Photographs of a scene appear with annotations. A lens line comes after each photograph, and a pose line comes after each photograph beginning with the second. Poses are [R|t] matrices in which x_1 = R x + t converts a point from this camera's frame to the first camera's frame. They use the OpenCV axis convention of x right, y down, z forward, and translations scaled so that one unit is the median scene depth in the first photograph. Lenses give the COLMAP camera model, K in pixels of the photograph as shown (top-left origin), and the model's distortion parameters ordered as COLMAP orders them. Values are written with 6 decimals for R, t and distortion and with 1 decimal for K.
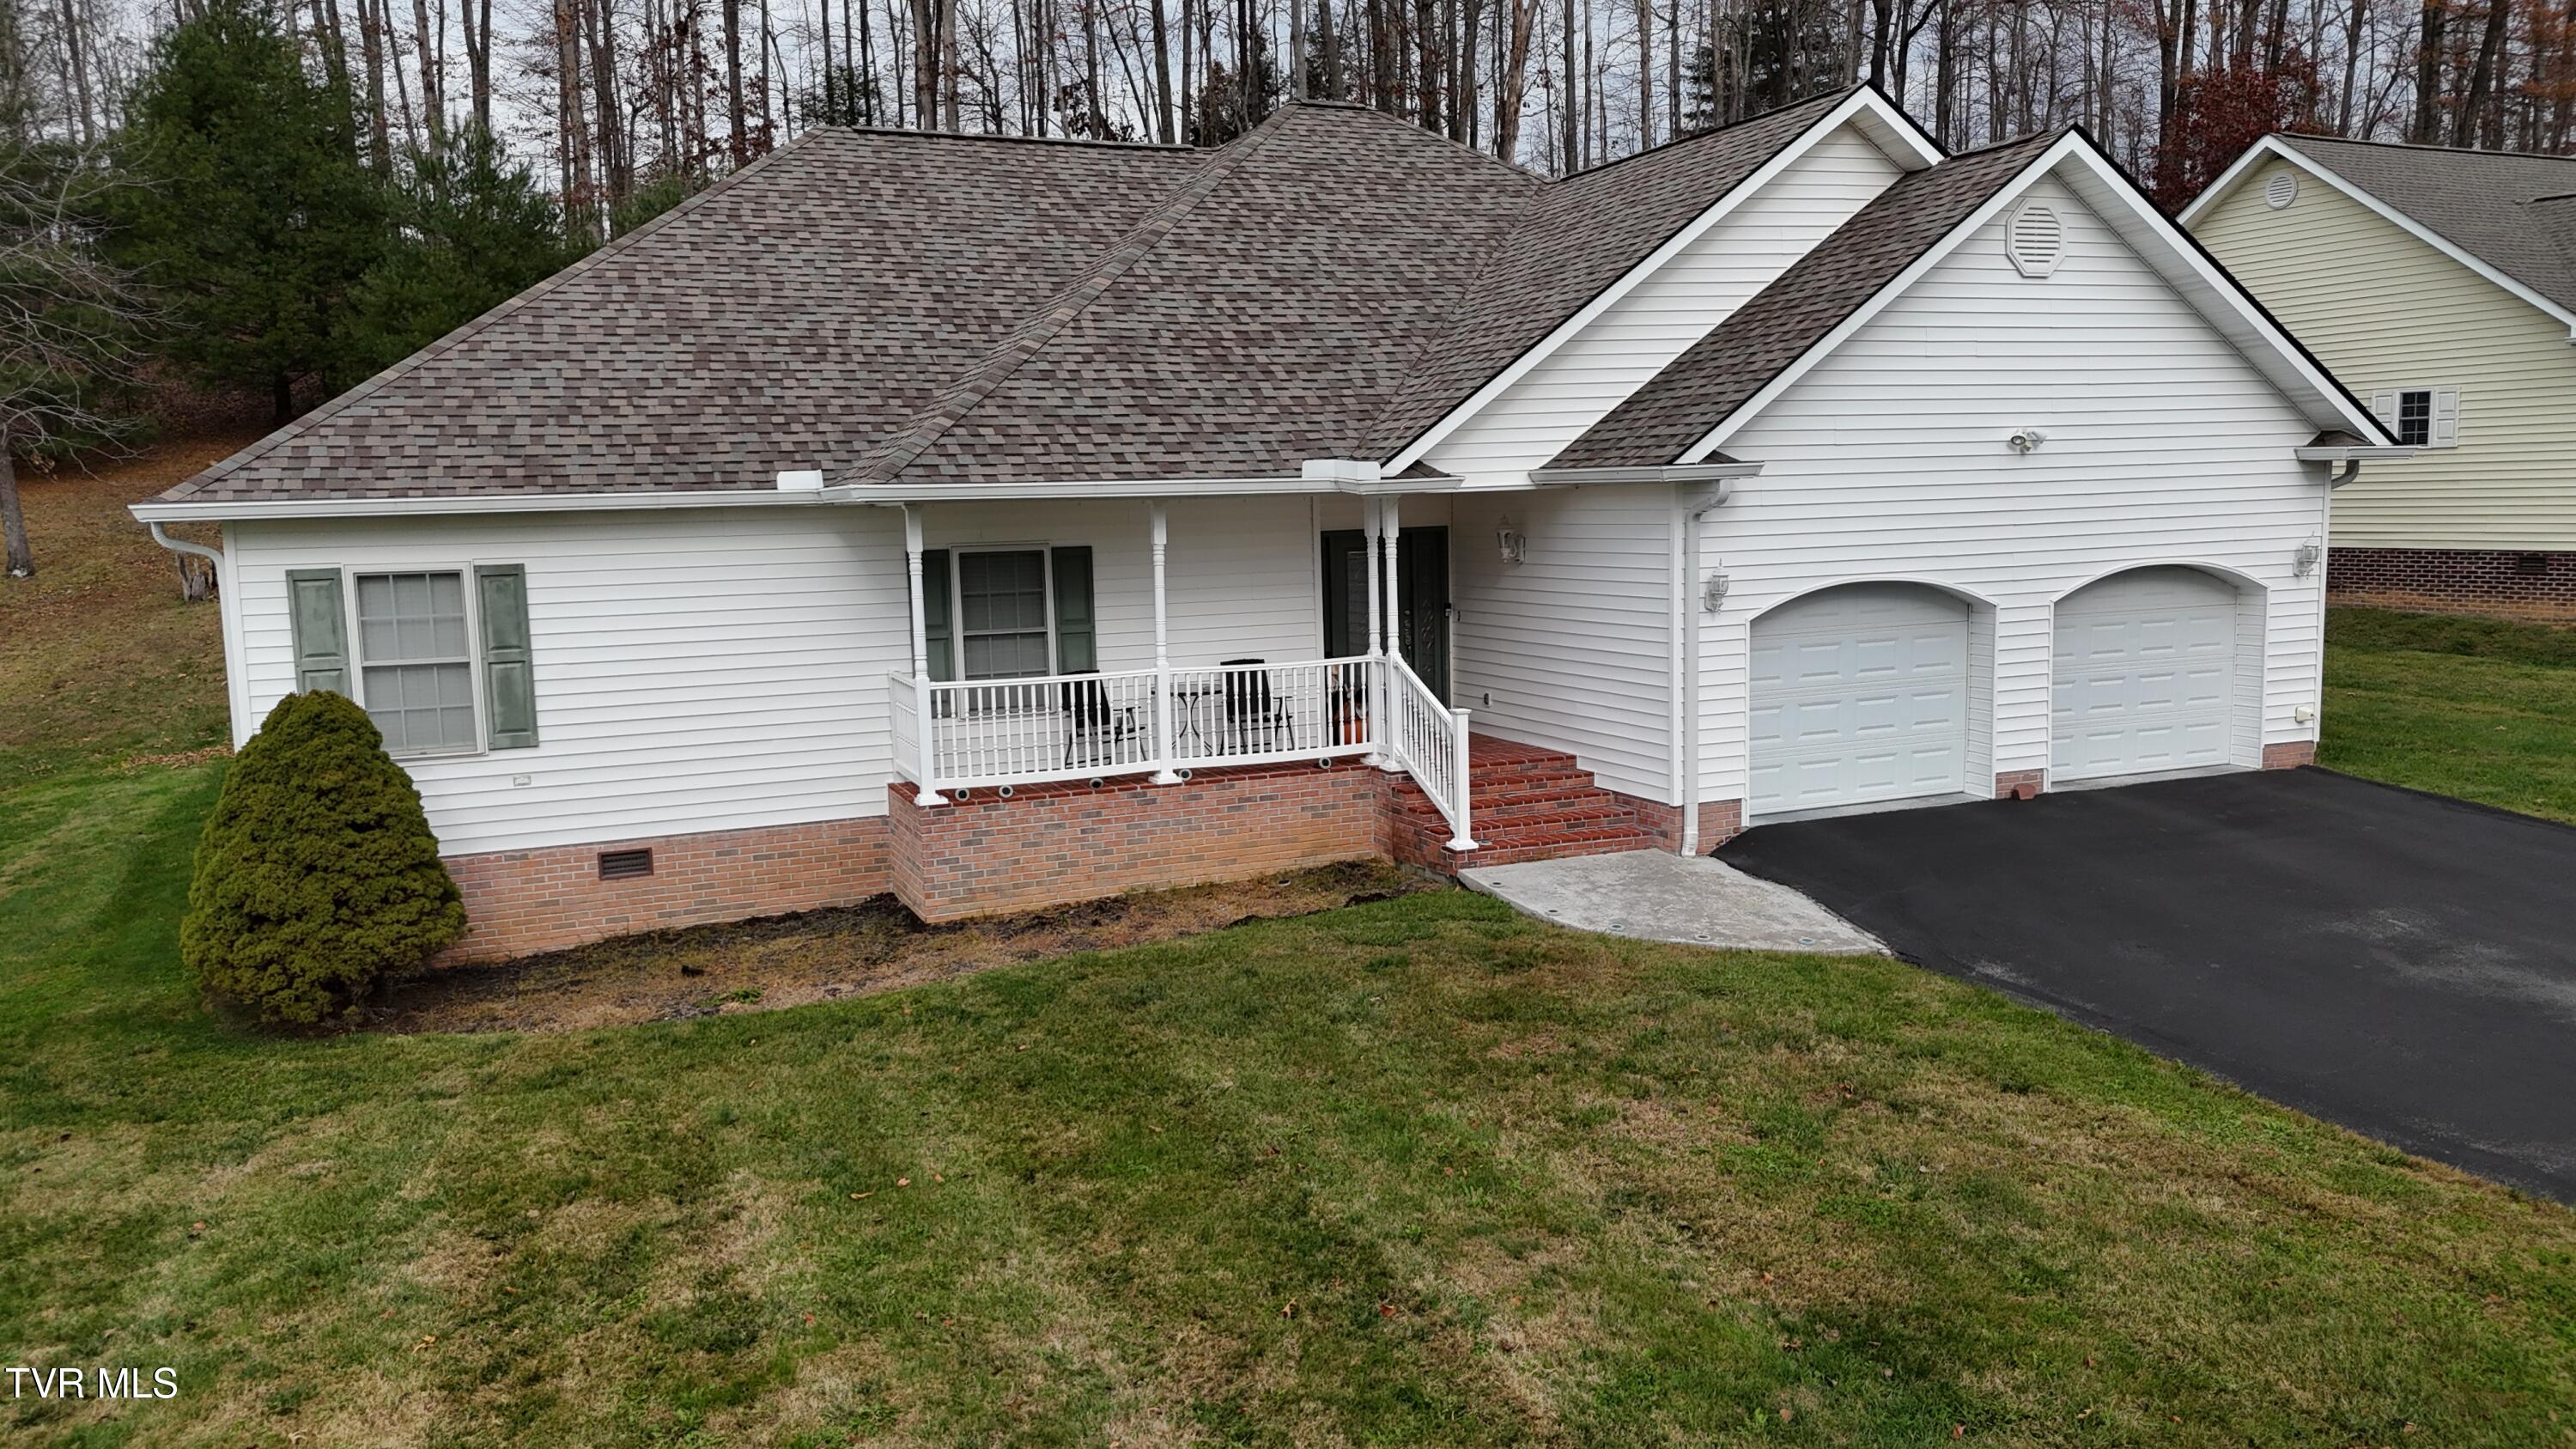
lens RADIAL K [[1893.8, 0, 1295.0], [0, 1893.8, 729.1], [0, 0, 1]] dist [0.071706, -0.069715]
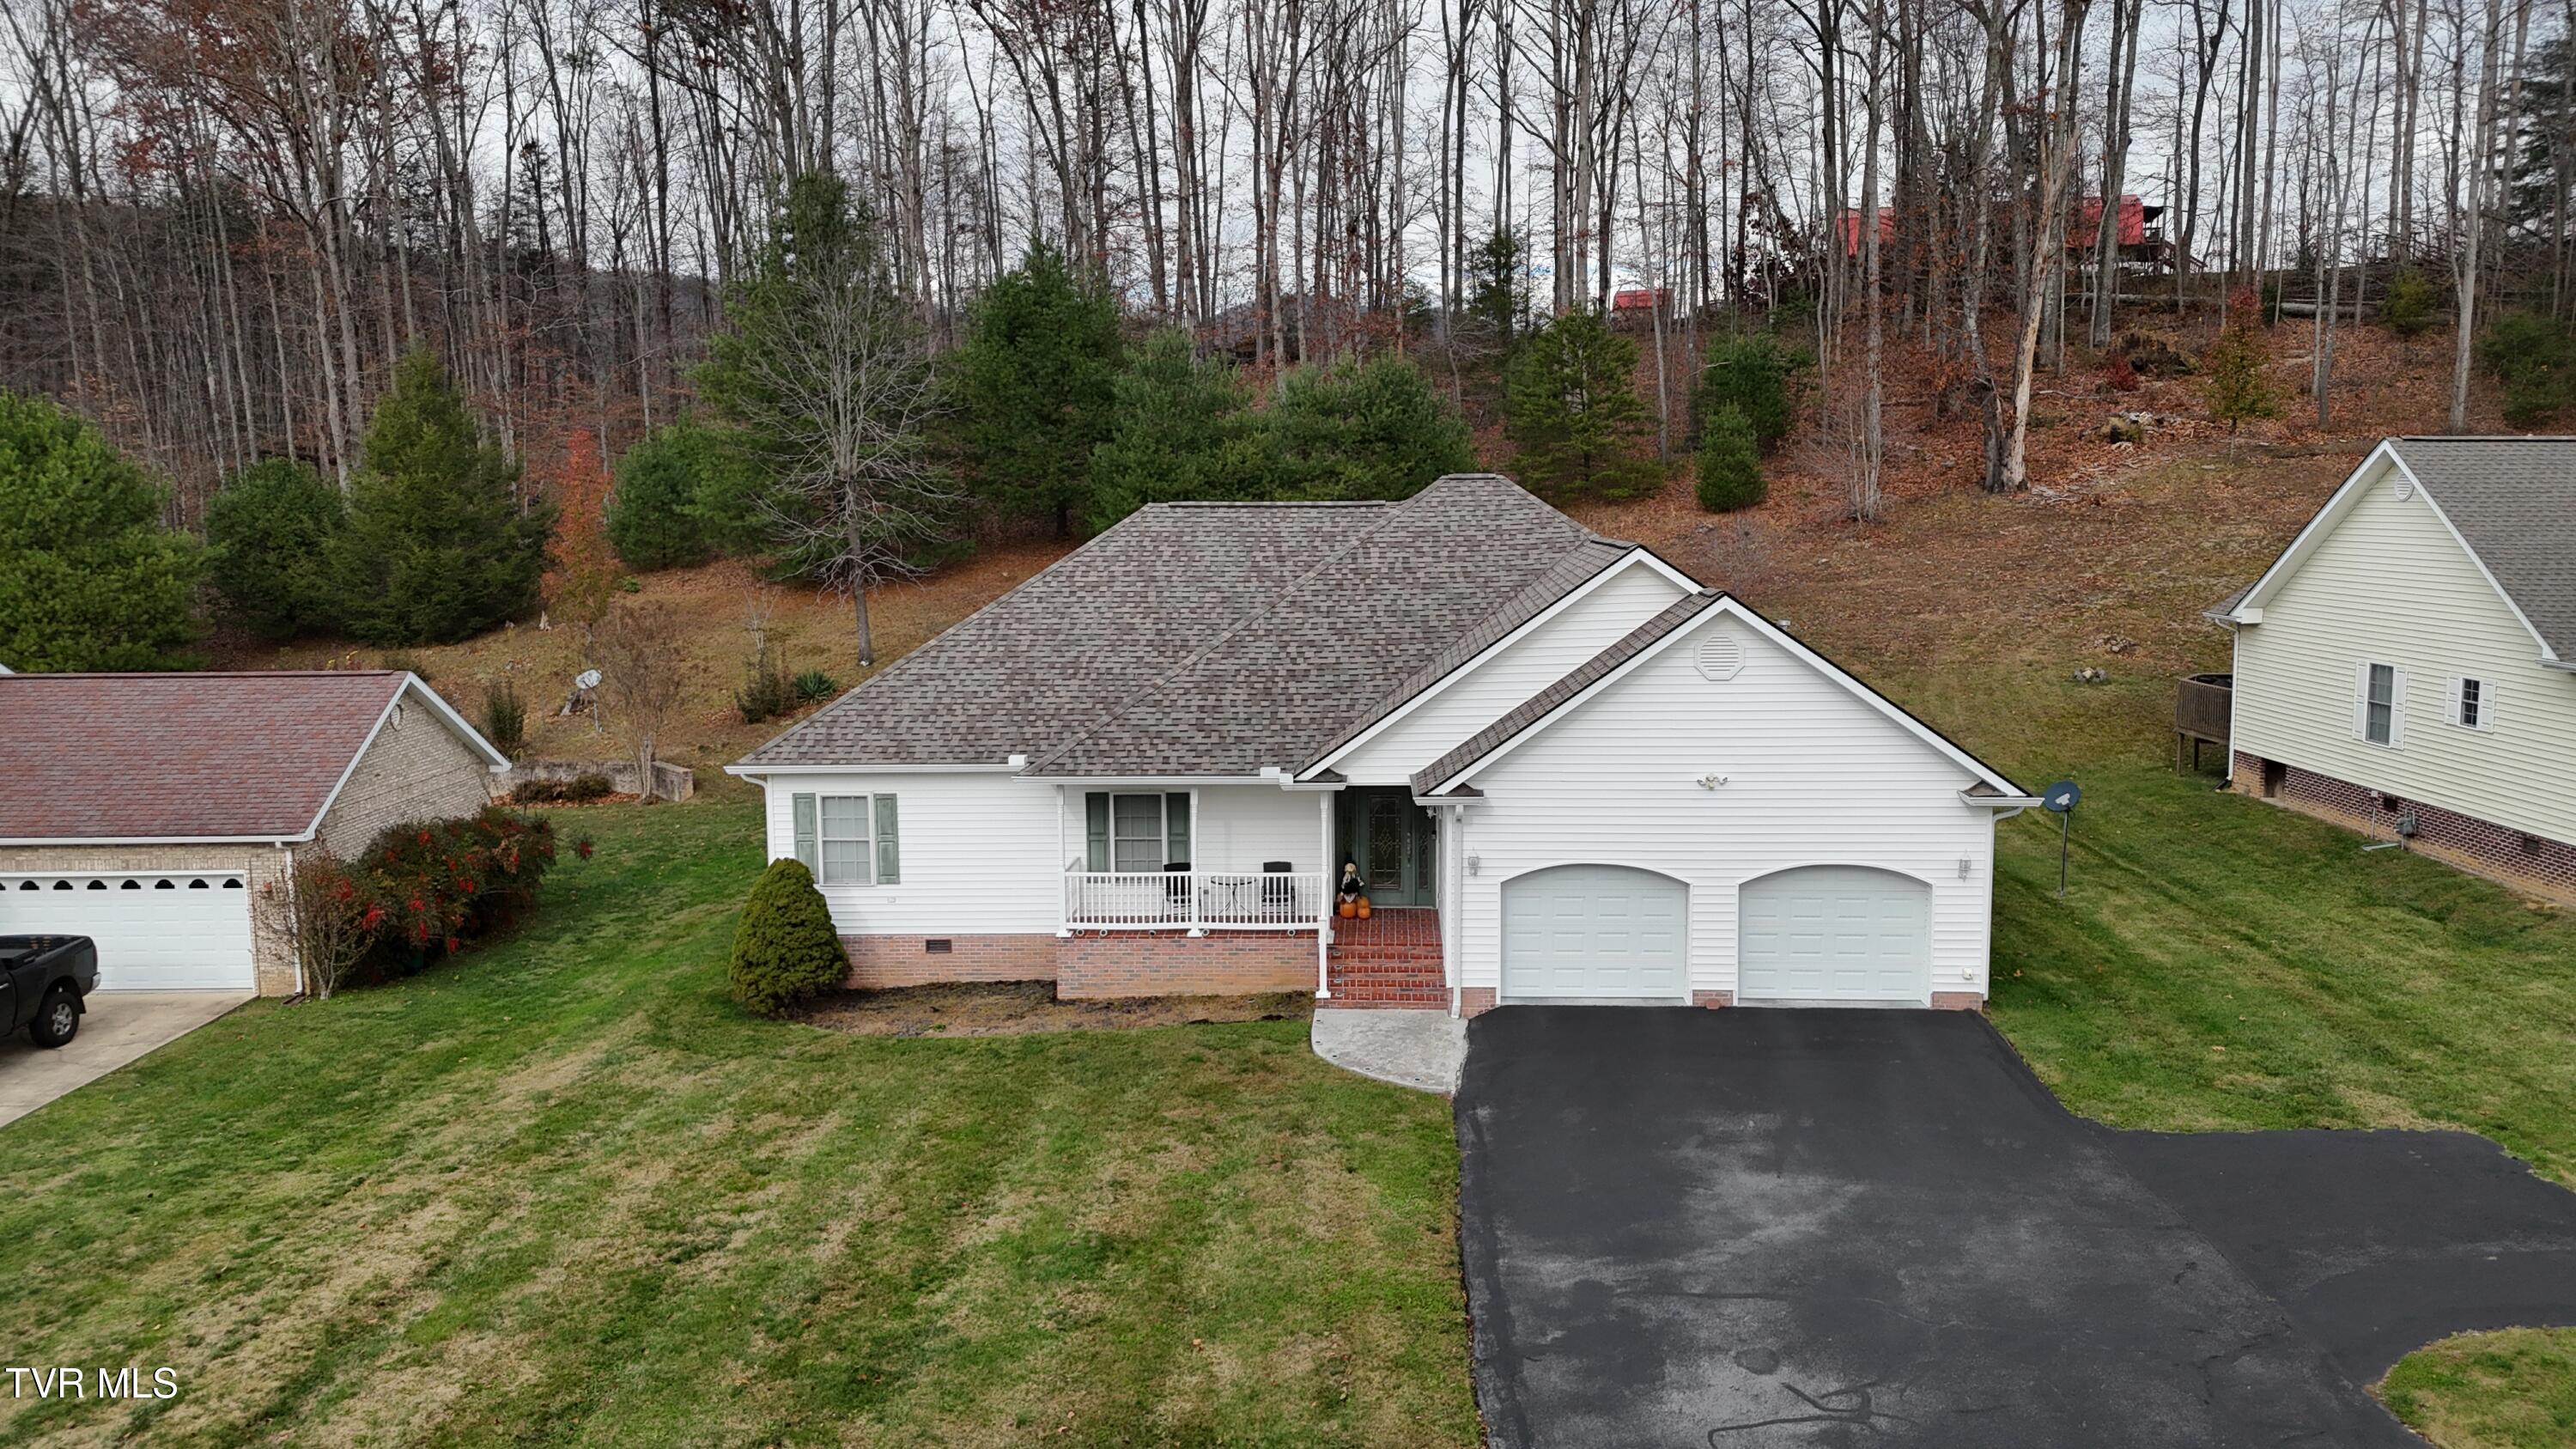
lens RADIAL K [[1893.8, 0, 1293.3], [0, 1893.8, 714.3], [0, 0, 1]] dist [0.071706, -0.069715]
pose [[0.898605, 0.070187, -0.433108, 0.822007], [-0.068591, 0.997458, 0.019329, -0.234822], [0.433363, 0.012339, 0.901135, -0.610604]]
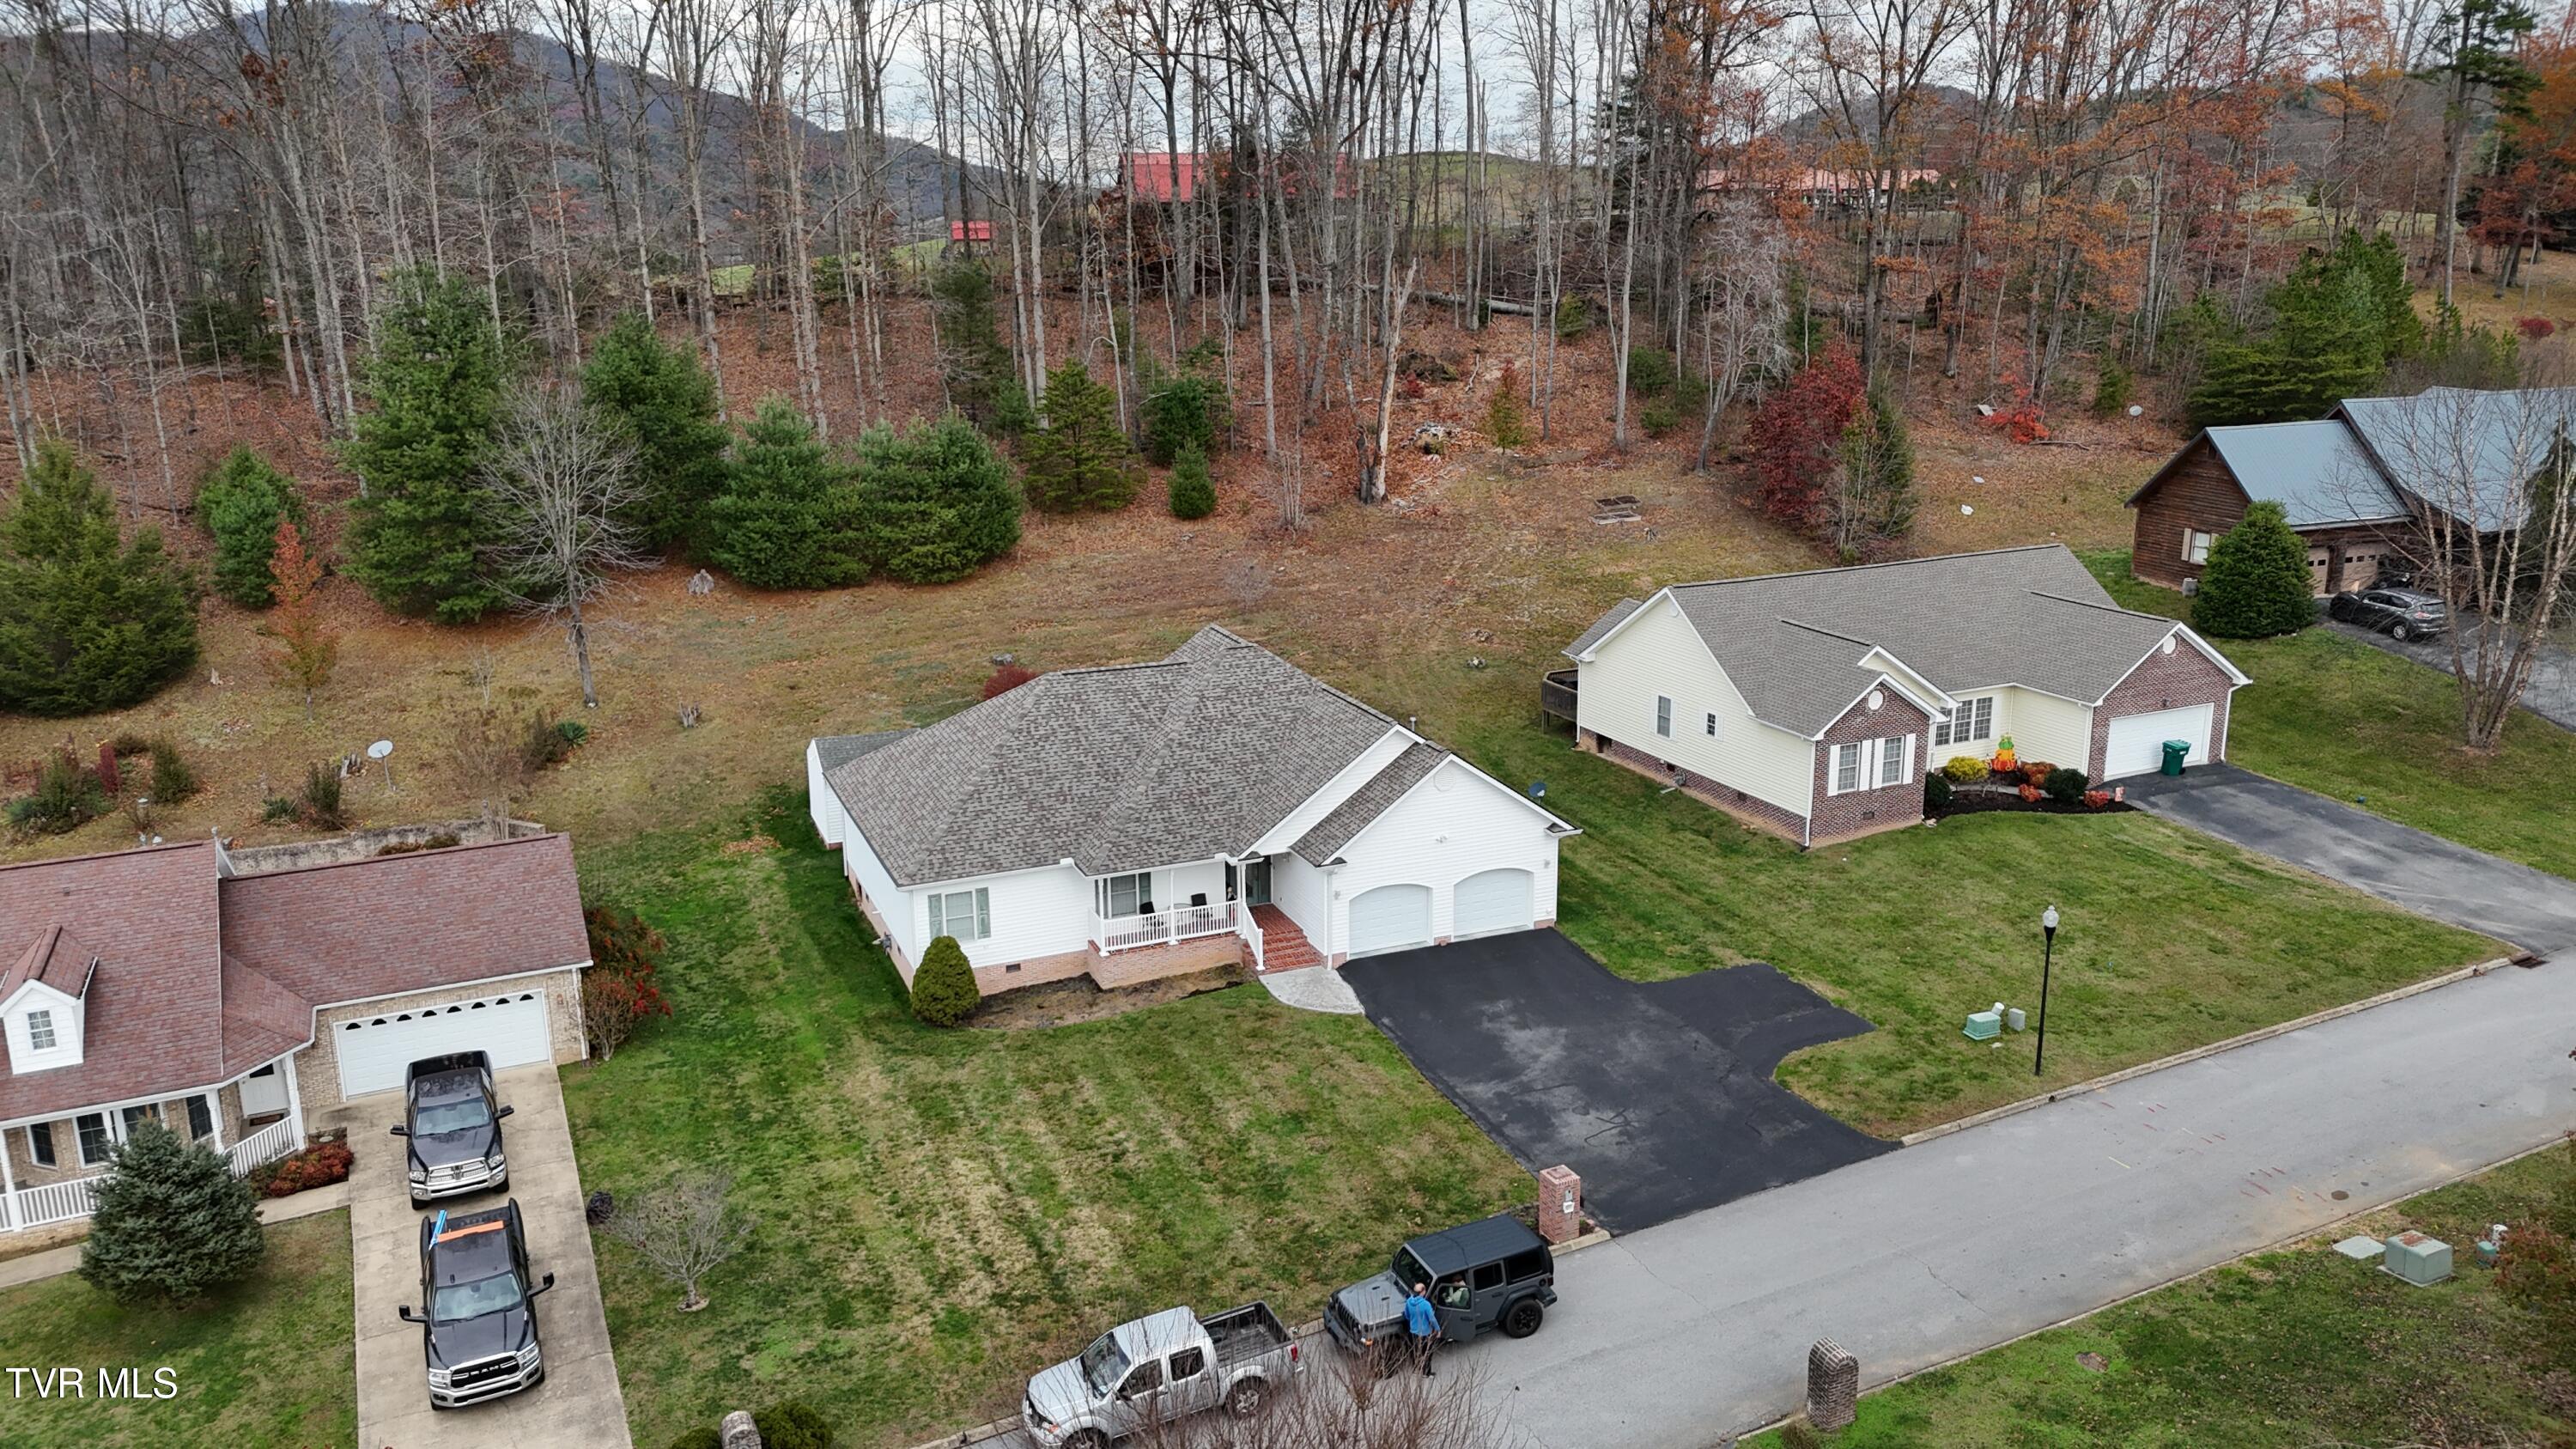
lens RADIAL K [[1893.8, 0, 1300.5], [0, 1893.8, 716.4], [0, 0, 1]] dist [0.071706, -0.069715]
pose [[0.999832, 0.018306, -0.000967, 0.158212], [-0.018031, 0.991584, 0.128205, -0.835910], [0.003306, -0.128166, 0.991747, -2.343406]]
